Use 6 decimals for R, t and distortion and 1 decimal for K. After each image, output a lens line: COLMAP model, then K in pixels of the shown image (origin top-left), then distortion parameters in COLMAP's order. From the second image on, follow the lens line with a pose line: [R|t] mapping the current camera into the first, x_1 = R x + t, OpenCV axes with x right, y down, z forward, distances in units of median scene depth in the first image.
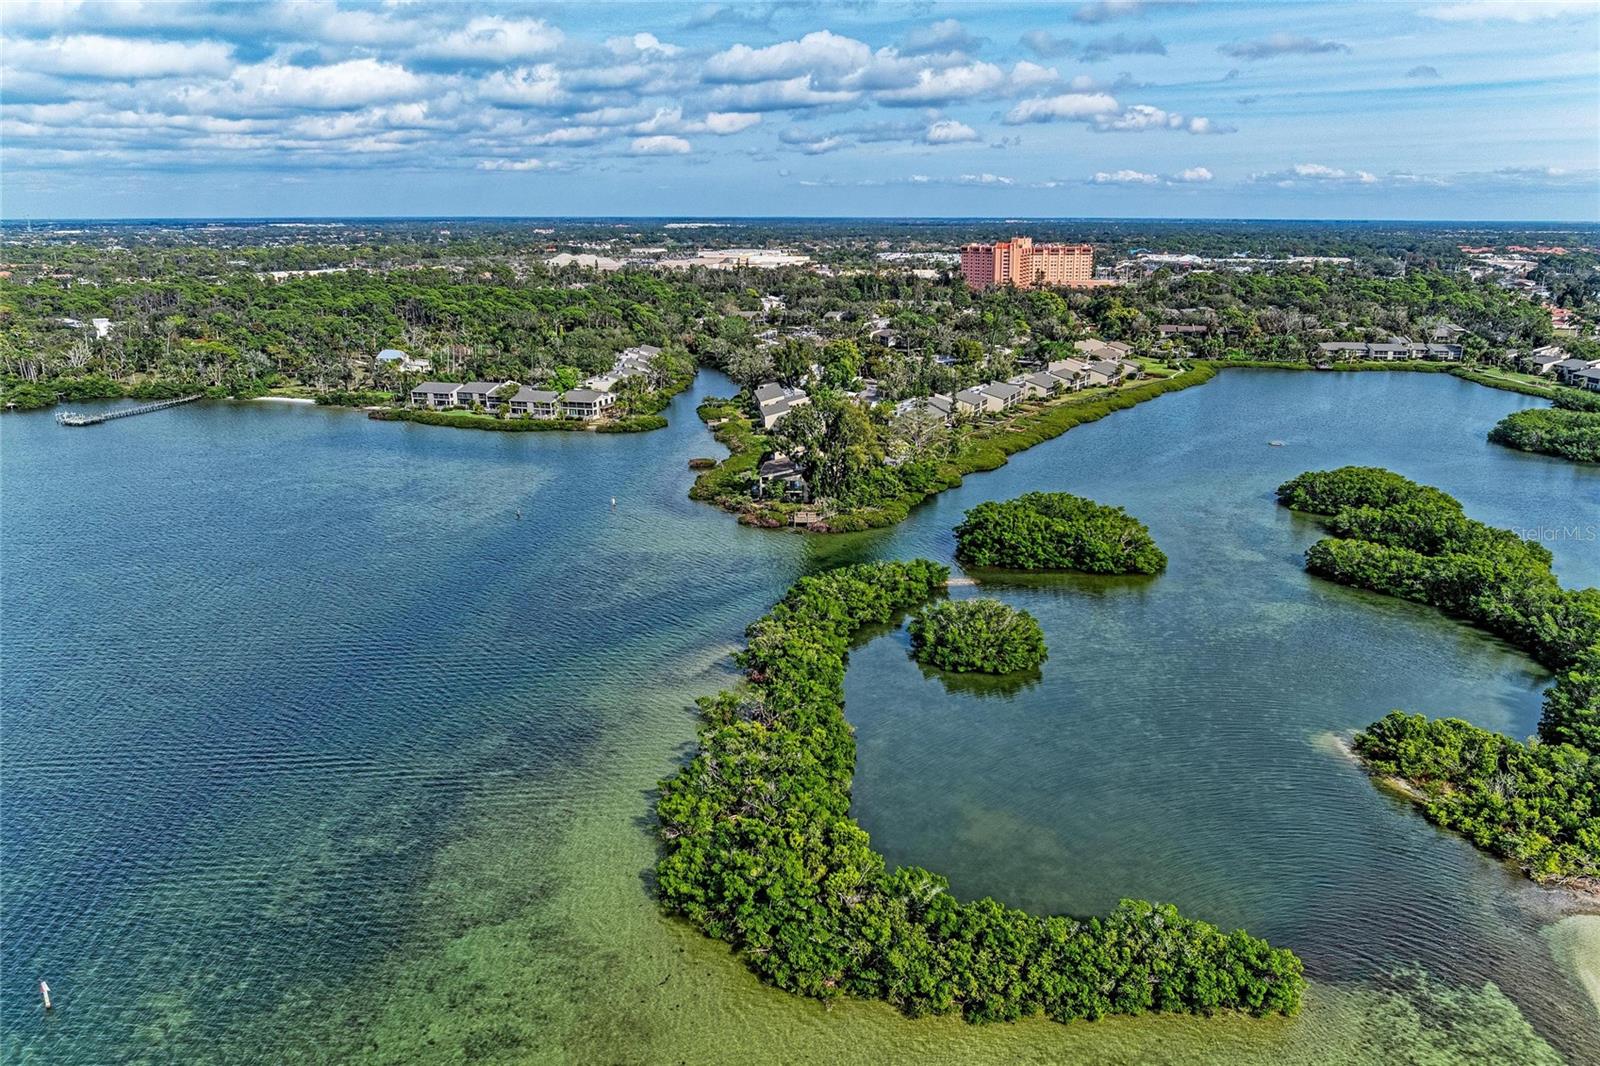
lens RADIAL K [[1127.0, 0, 806.5], [0, 1127.0, 521.7], [0, 0, 1]] dist [-0.019011, 0.010207]
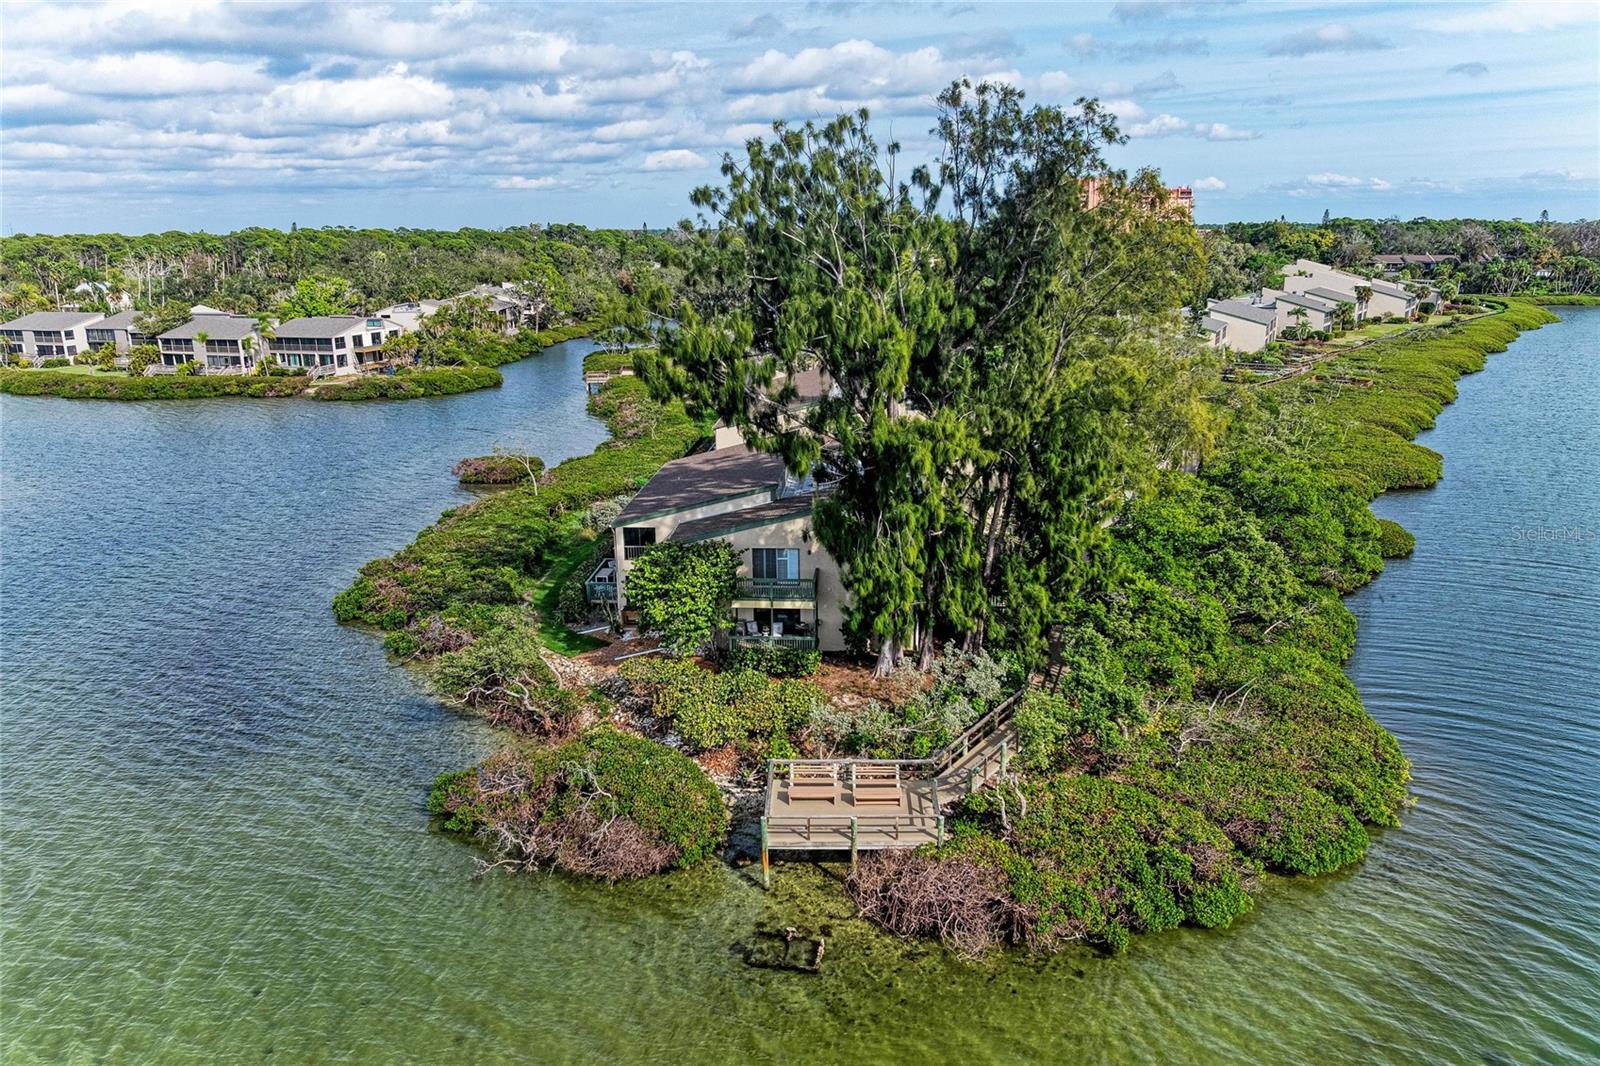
lens RADIAL K [[1127.0, 0, 800.7], [0, 1127.0, 535.0], [0, 0, 1]] dist [-0.019011, 0.010207]
pose [[0.999506, -0.003826, -0.031207, -0.000165], [0.003631, 0.999974, -0.006298, -0.027034], [0.031231, 0.006182, 0.999493, 0.579747]]
